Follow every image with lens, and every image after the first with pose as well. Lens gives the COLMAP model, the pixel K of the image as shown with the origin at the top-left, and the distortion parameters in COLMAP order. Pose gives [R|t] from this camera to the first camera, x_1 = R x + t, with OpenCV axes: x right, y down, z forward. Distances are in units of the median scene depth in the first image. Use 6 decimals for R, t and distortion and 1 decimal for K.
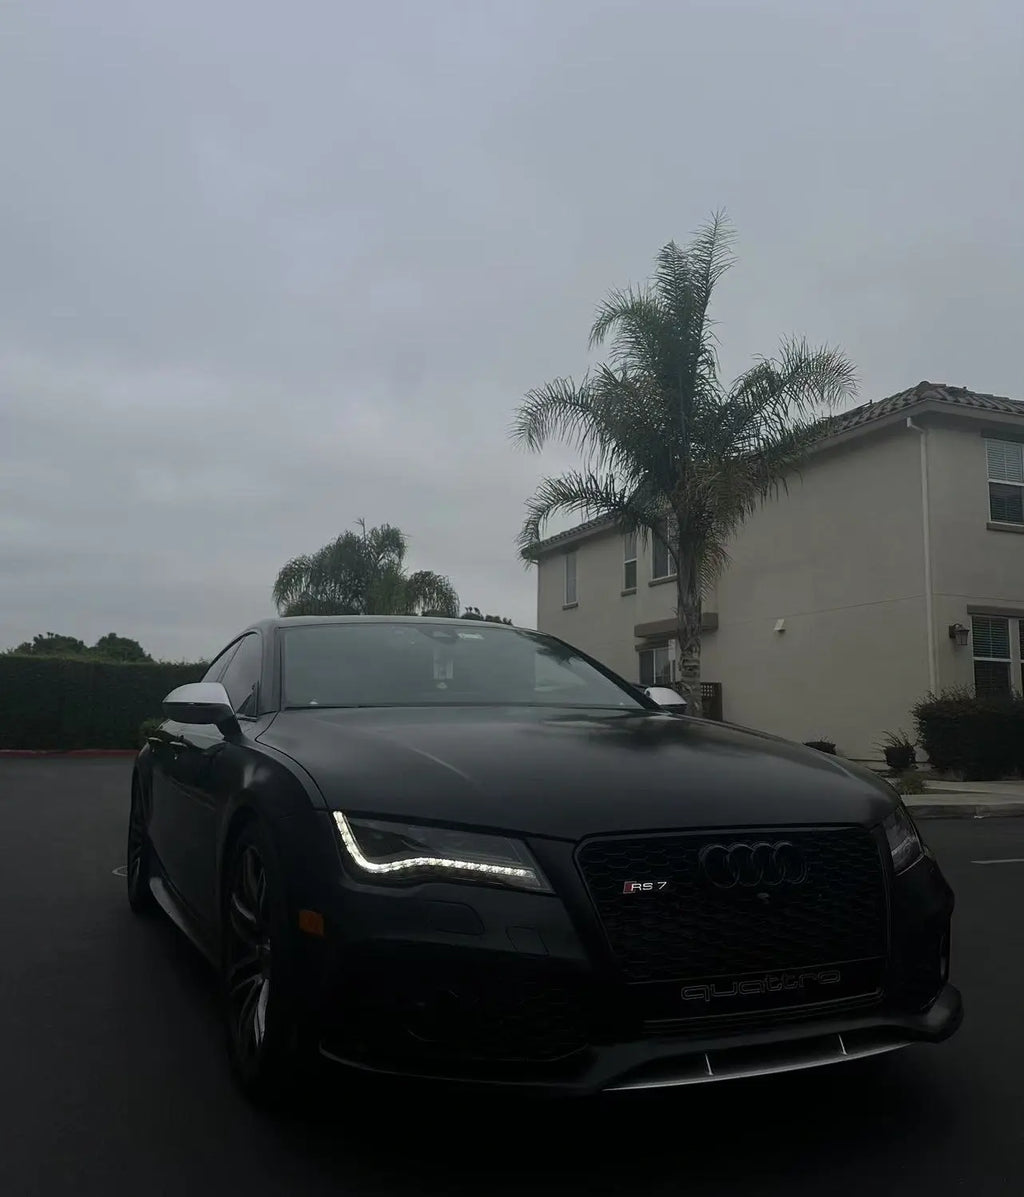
lens RADIAL K [[1118.8, 0, 512.0], [0, 1118.8, 598.5], [0, 0, 1]] dist [-0.099062, -0.004890]
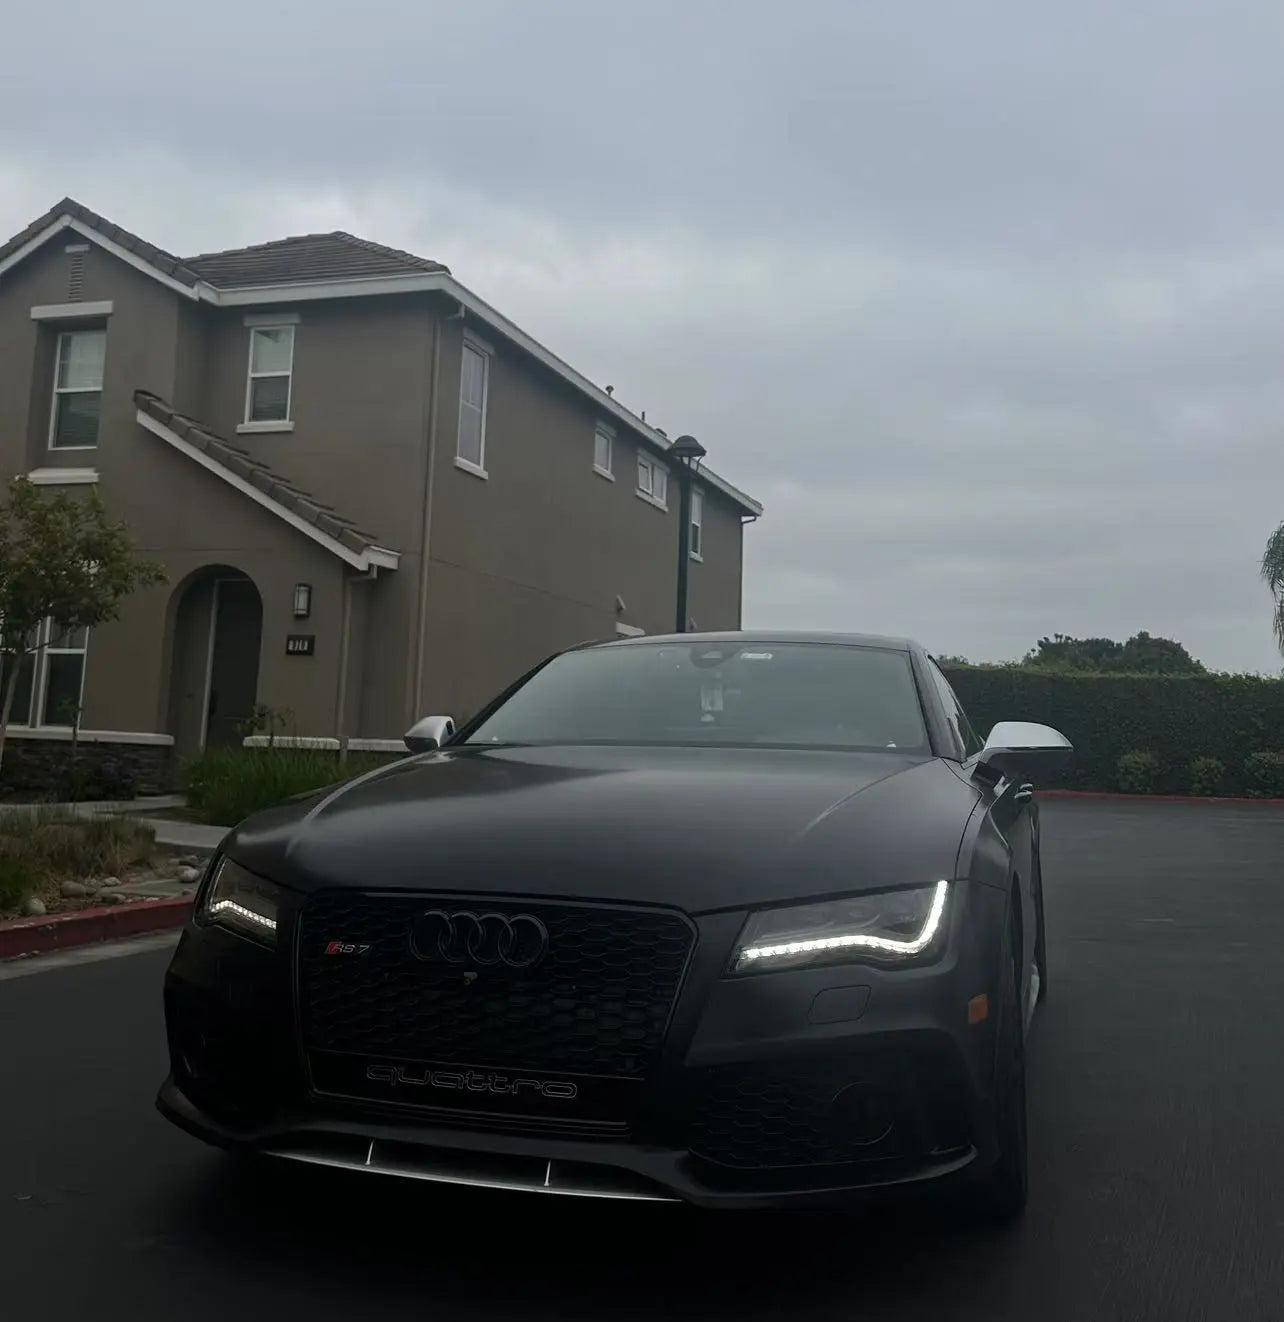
lens RADIAL K [[1543.8, 0, 641.8], [0, 1543.8, 742.8], [0, 0, 1]] dist [0.023979, 0.014649]
pose [[0.769729, 0.015980, -0.638171, 0.560856], [0.050379, 0.995048, 0.085681, -0.002769], [0.636380, -0.098102, 0.765112, 0.099632]]
